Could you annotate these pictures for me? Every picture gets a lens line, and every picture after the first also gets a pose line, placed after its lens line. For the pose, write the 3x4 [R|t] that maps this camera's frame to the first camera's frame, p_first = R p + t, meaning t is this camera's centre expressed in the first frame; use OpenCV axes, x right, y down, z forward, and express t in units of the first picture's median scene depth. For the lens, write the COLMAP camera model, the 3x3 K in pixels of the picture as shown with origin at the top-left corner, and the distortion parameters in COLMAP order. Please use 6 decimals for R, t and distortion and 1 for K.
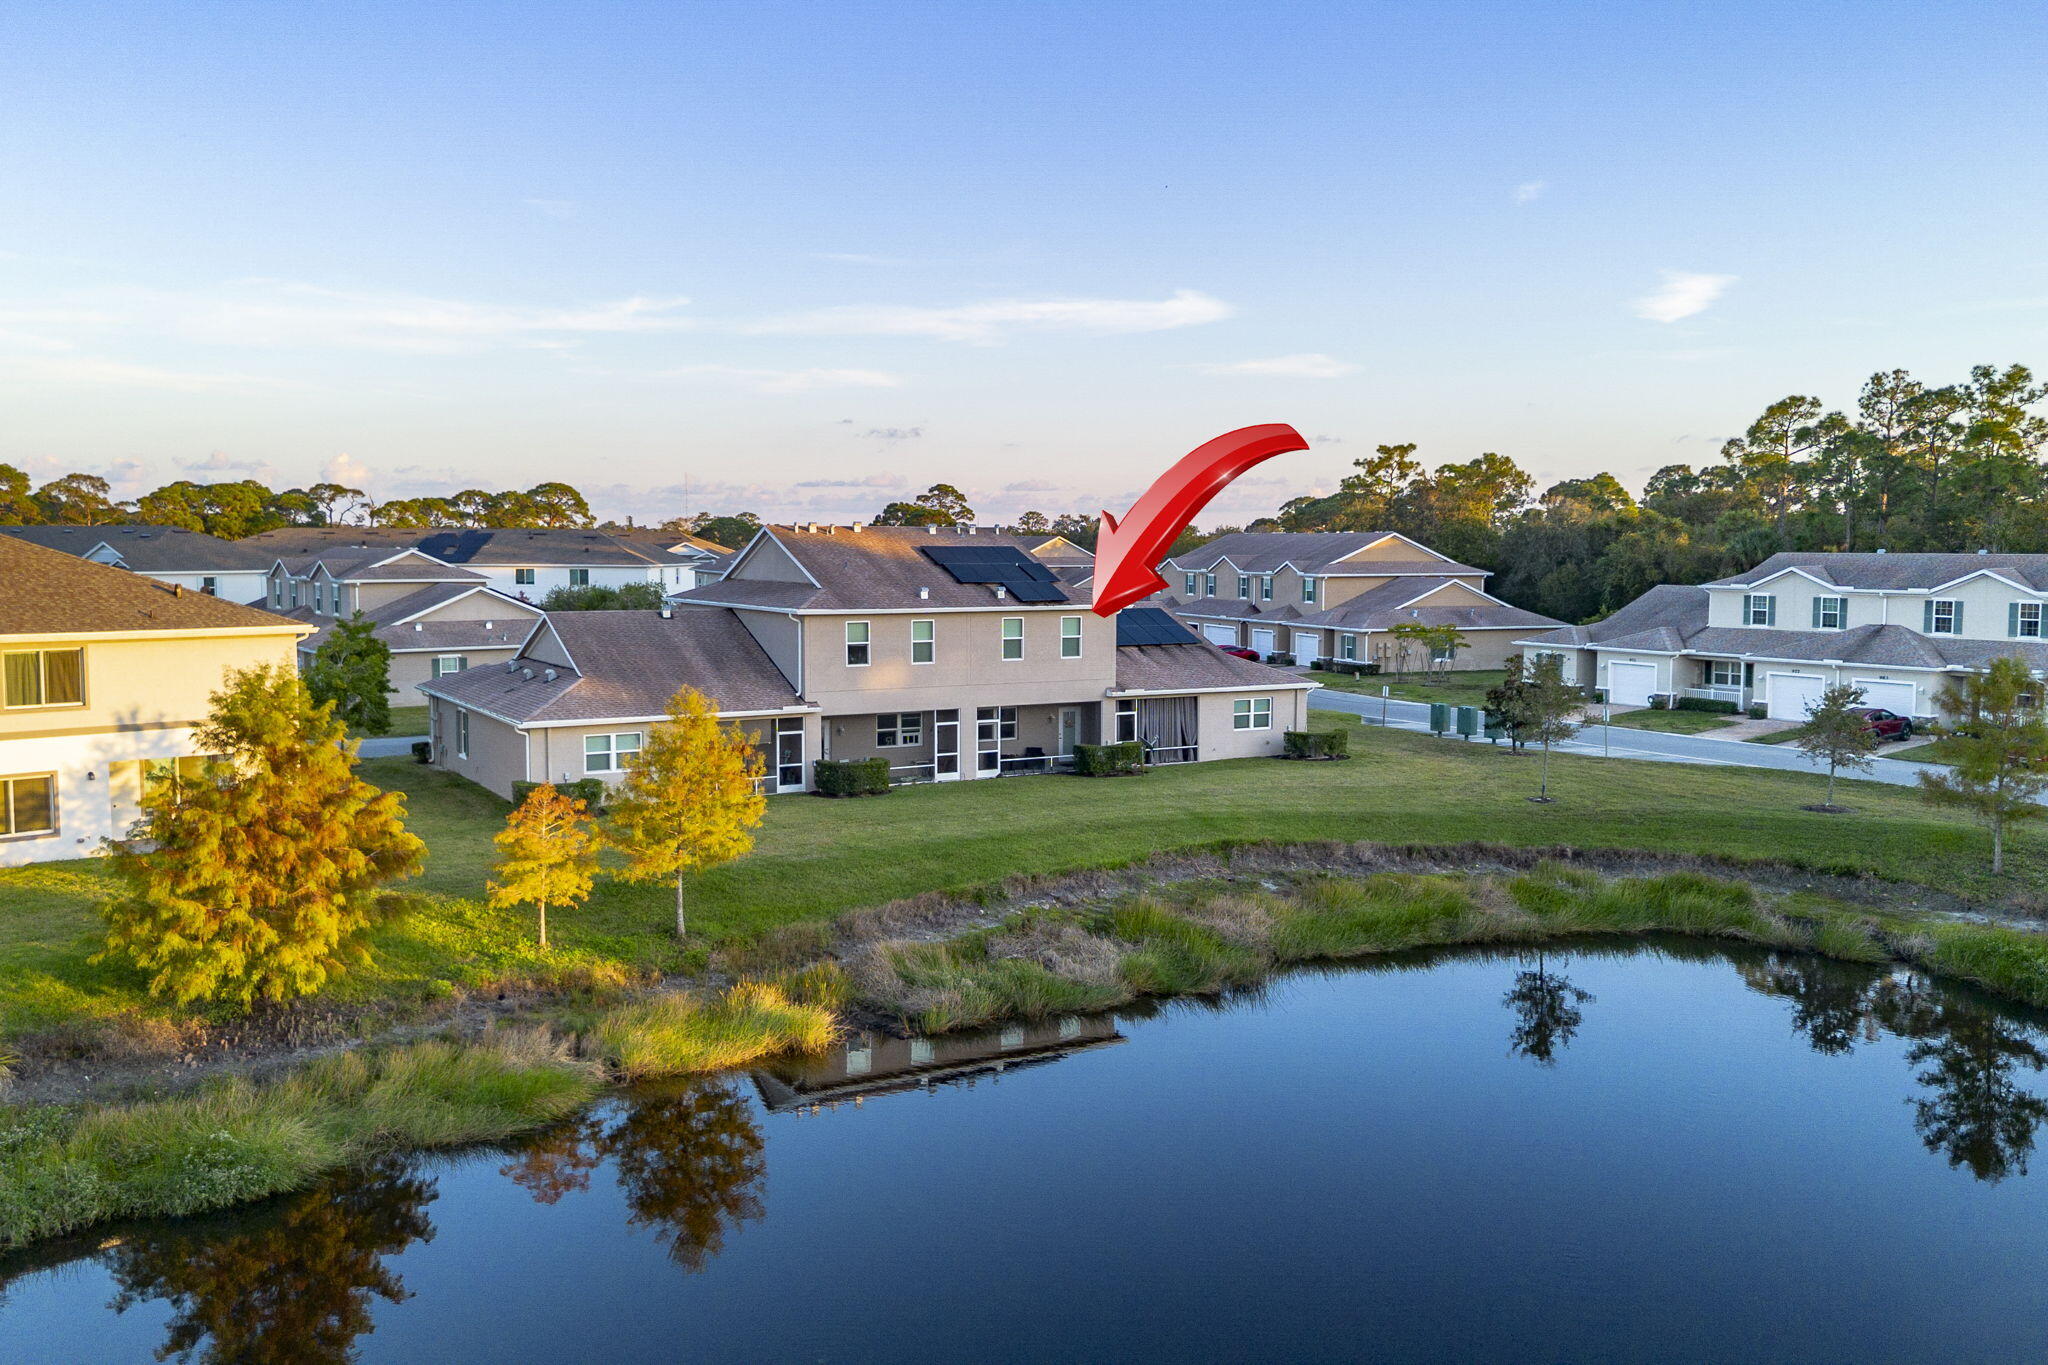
lens RADIAL K [[1718.6, 0, 1030.2], [0, 1718.6, 680.0], [0, 0, 1]] dist [0.058055, -0.058510]
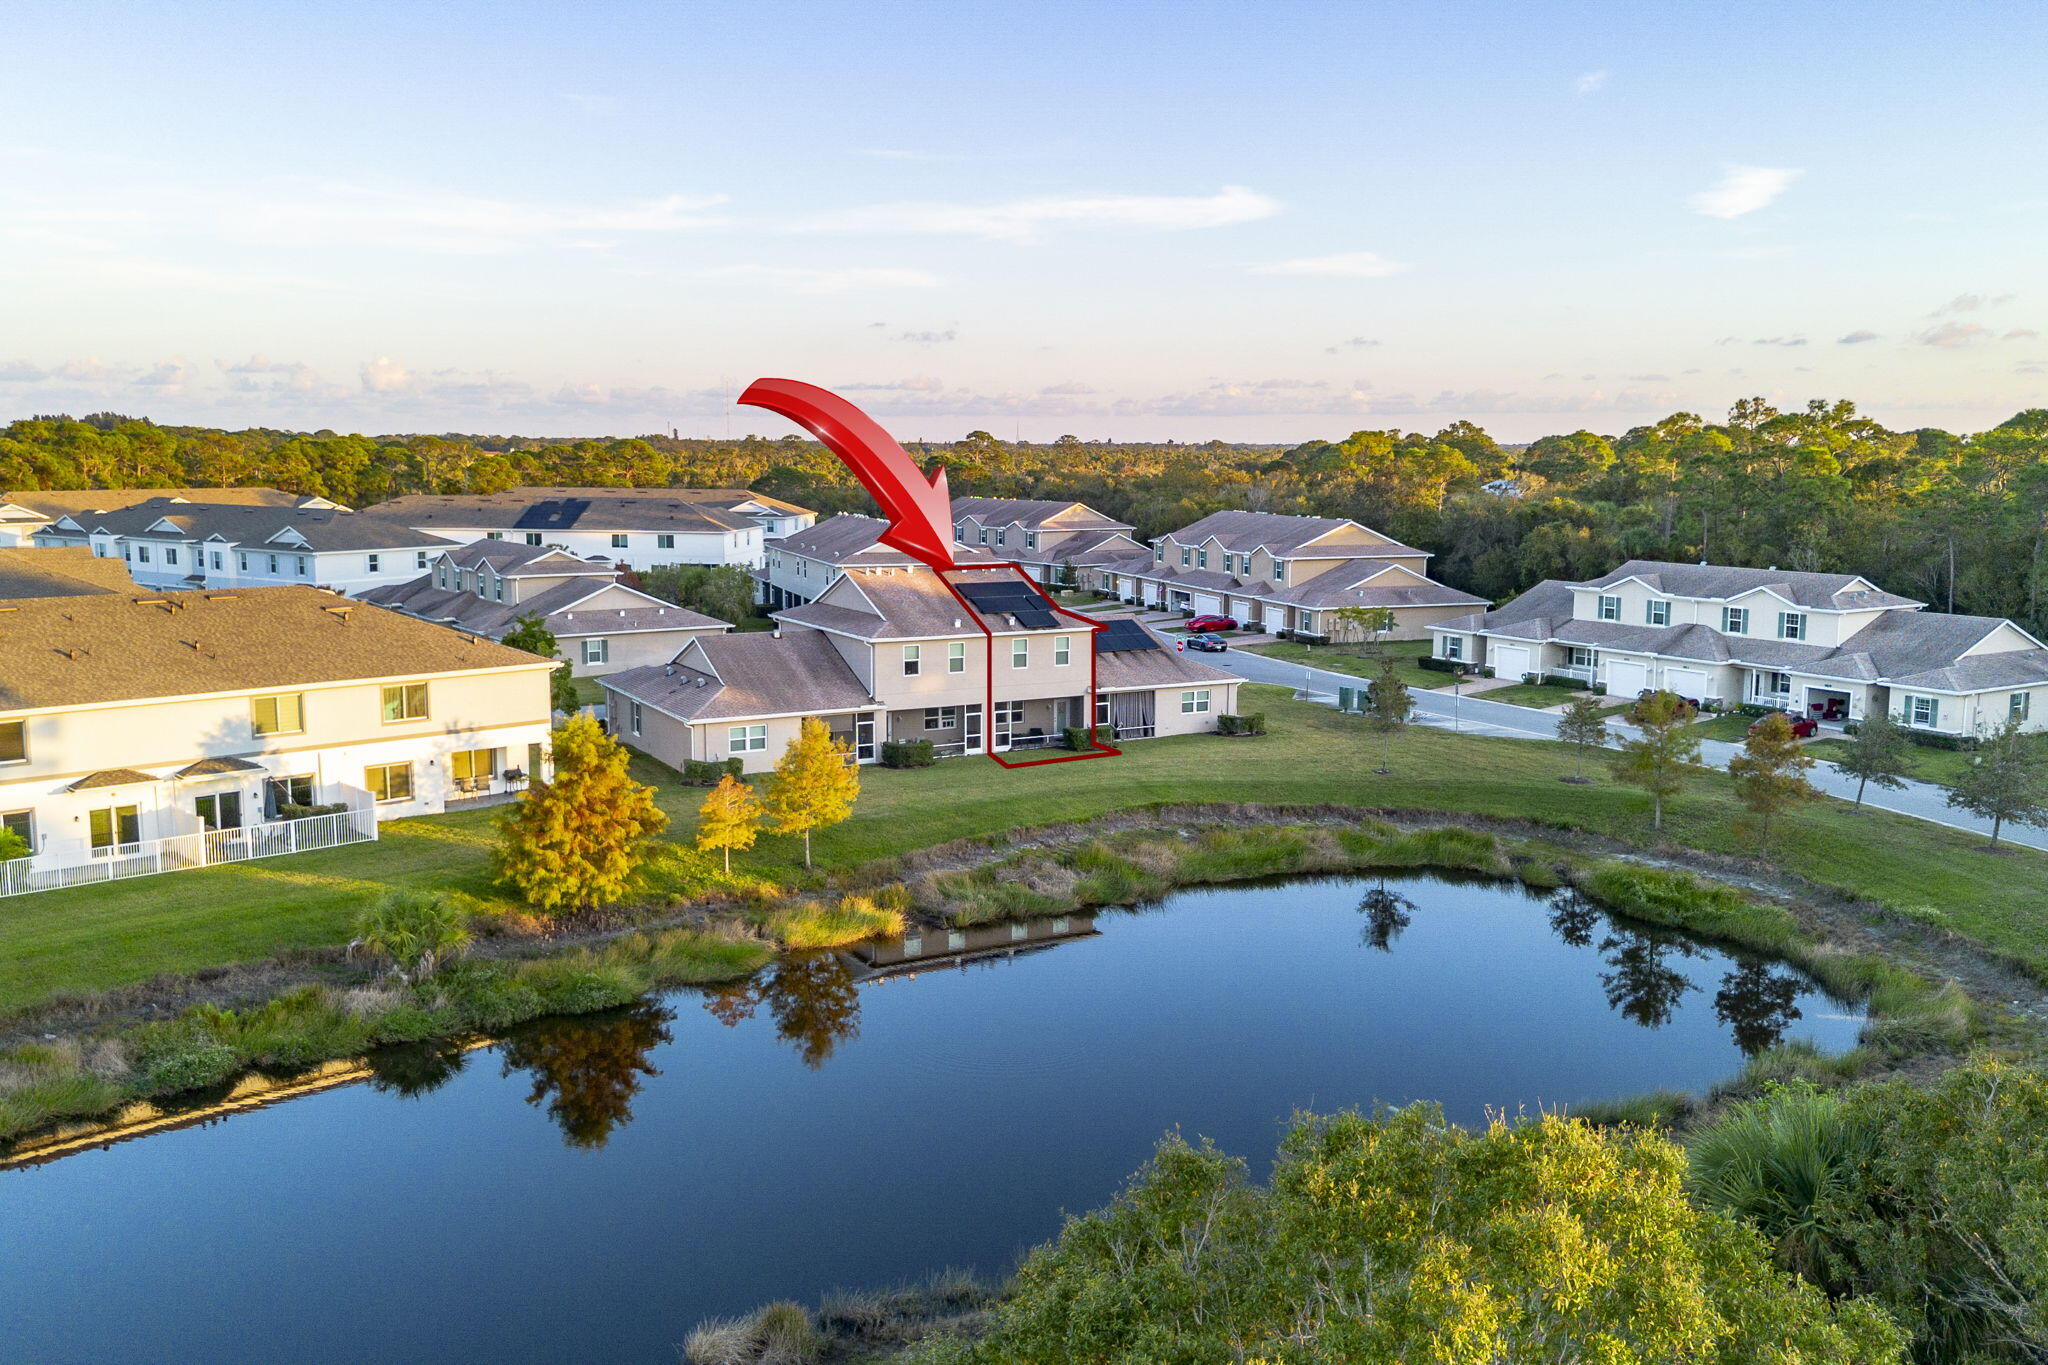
lens RADIAL K [[1718.6, 0, 1030.2], [0, 1718.6, 680.0], [0, 0, 1]] dist [0.058055, -0.058510]
pose [[0.999723, 0.003619, -0.023255, 0.033073], [-0.002328, 0.998467, 0.055306, -0.085790], [0.023420, -0.055236, 0.998199, -0.441423]]
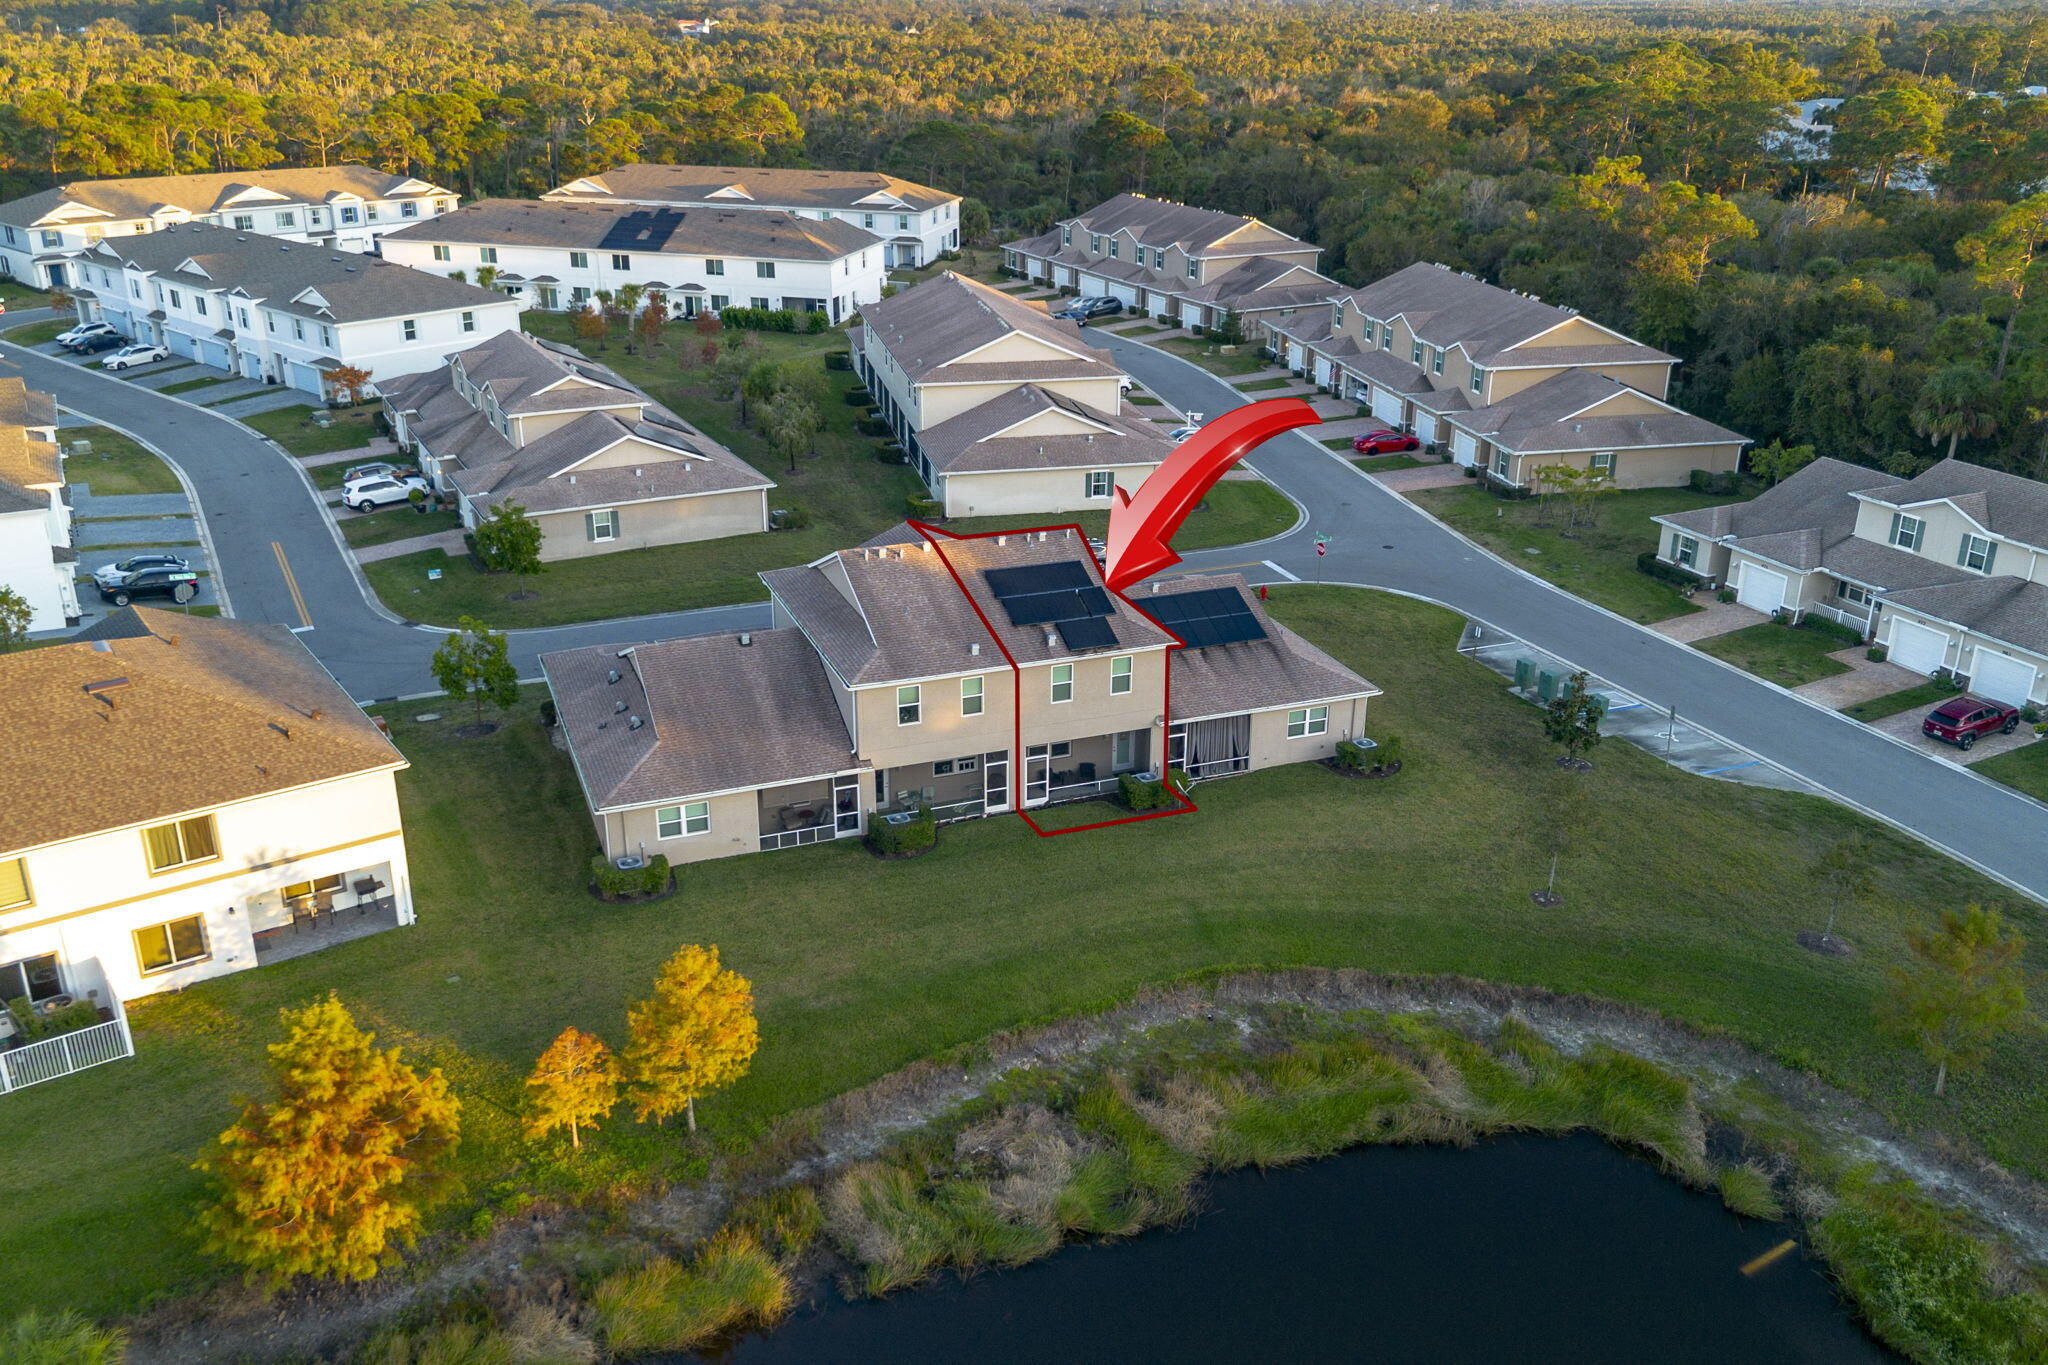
lens RADIAL K [[1726.2, 0, 1031.7], [0, 1726.2, 678.7], [0, 0, 1]] dist [0.049073, -0.041602]
pose [[0.988607, 0.057775, -0.138987, 0.125488], [-0.014527, 0.955711, 0.293949, -0.359147], [0.149814, -0.288581, 0.945662, -0.001491]]
